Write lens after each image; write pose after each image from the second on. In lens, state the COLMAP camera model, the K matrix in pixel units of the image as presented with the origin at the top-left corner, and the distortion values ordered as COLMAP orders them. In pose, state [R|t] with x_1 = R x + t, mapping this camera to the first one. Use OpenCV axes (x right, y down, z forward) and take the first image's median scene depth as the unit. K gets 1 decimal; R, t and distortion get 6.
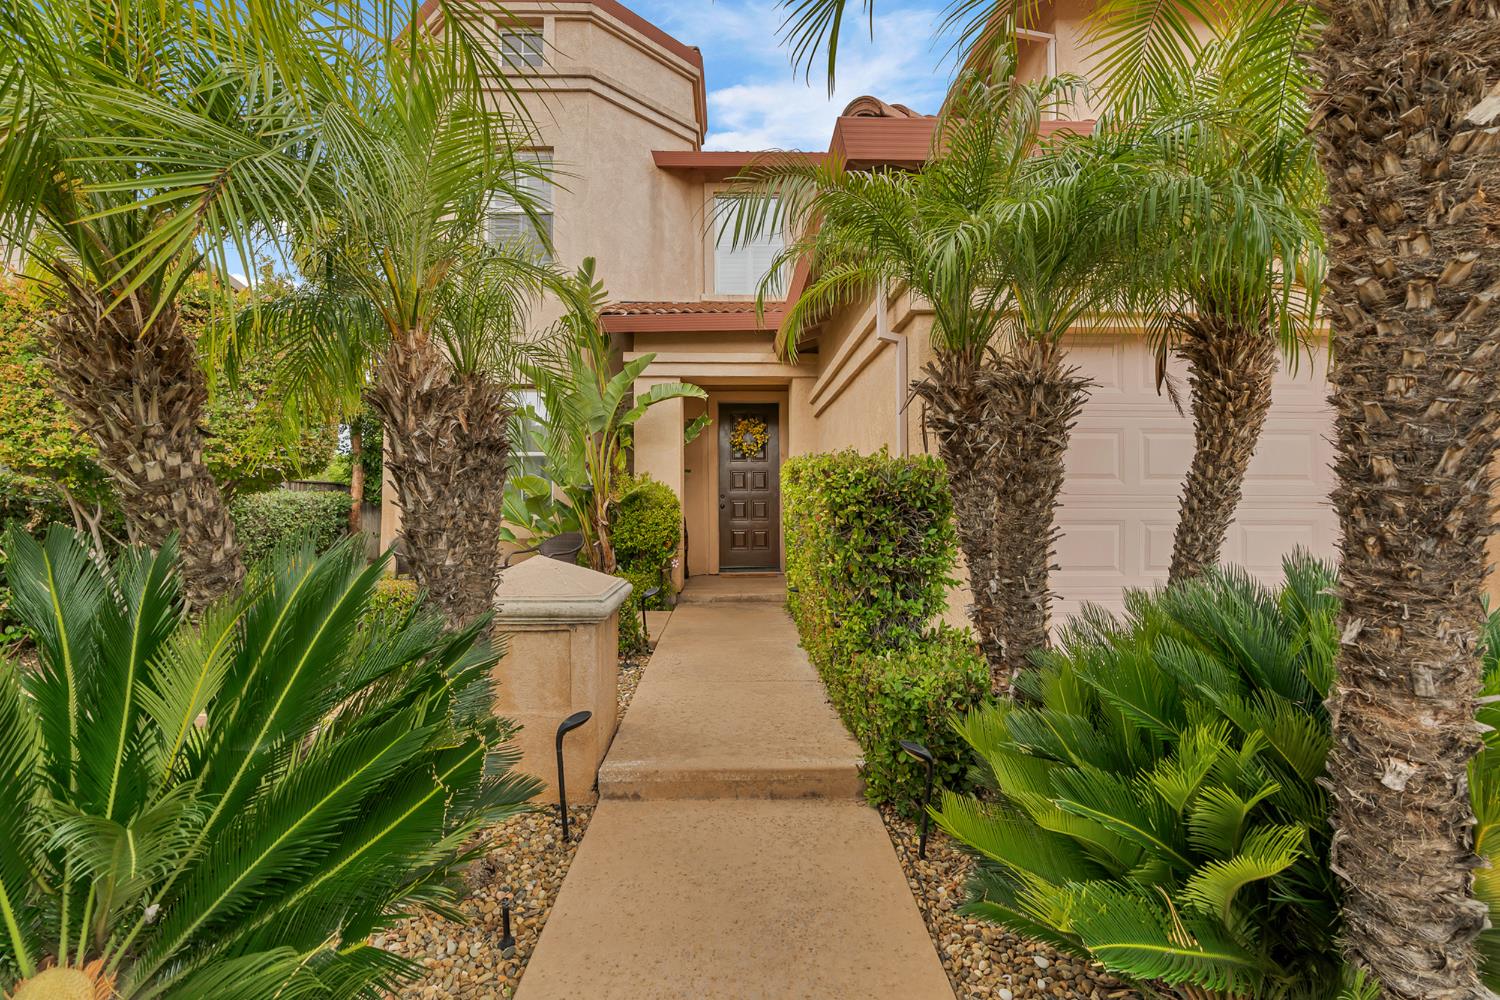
lens RADIAL K [[695.4, 0, 745.3], [0, 695.4, 502.3], [0, 0, 1]] dist [-0.002761, -0.000171]
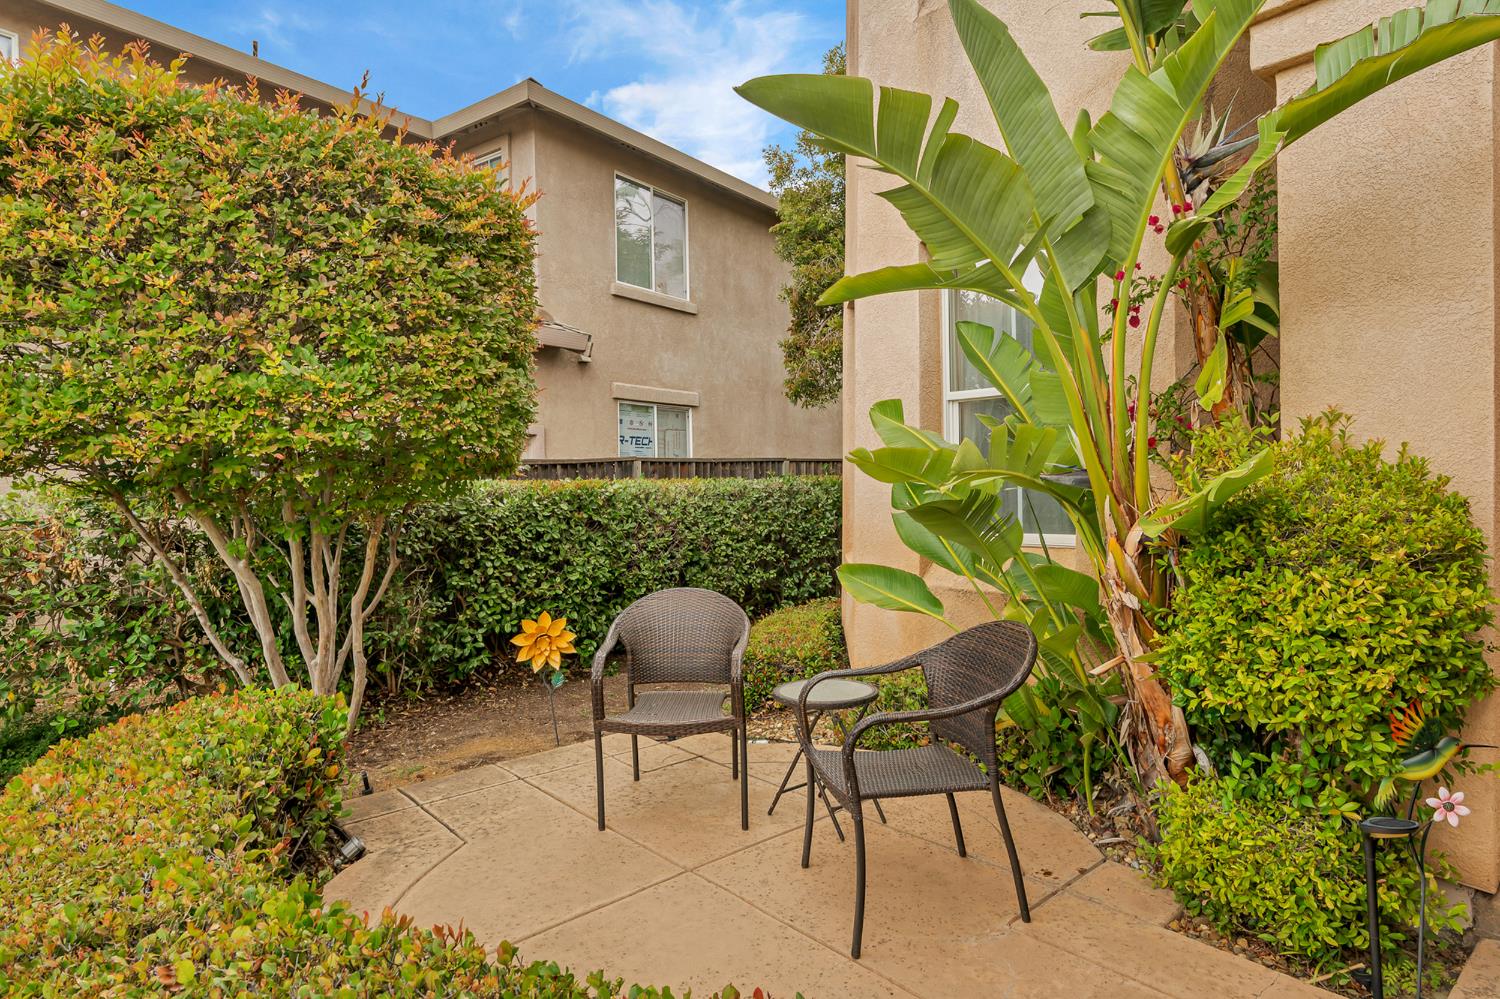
lens RADIAL K [[847.0, 0, 751.2], [0, 847.0, 497.6], [0, 0, 1]] dist [-0.000741, 0.000027]
pose [[0.632883, 0.006850, -0.774217, -0.033032], [0.018411, 0.999545, 0.023893, -0.022804], [0.774028, -0.029376, 0.632469, 0.657490]]
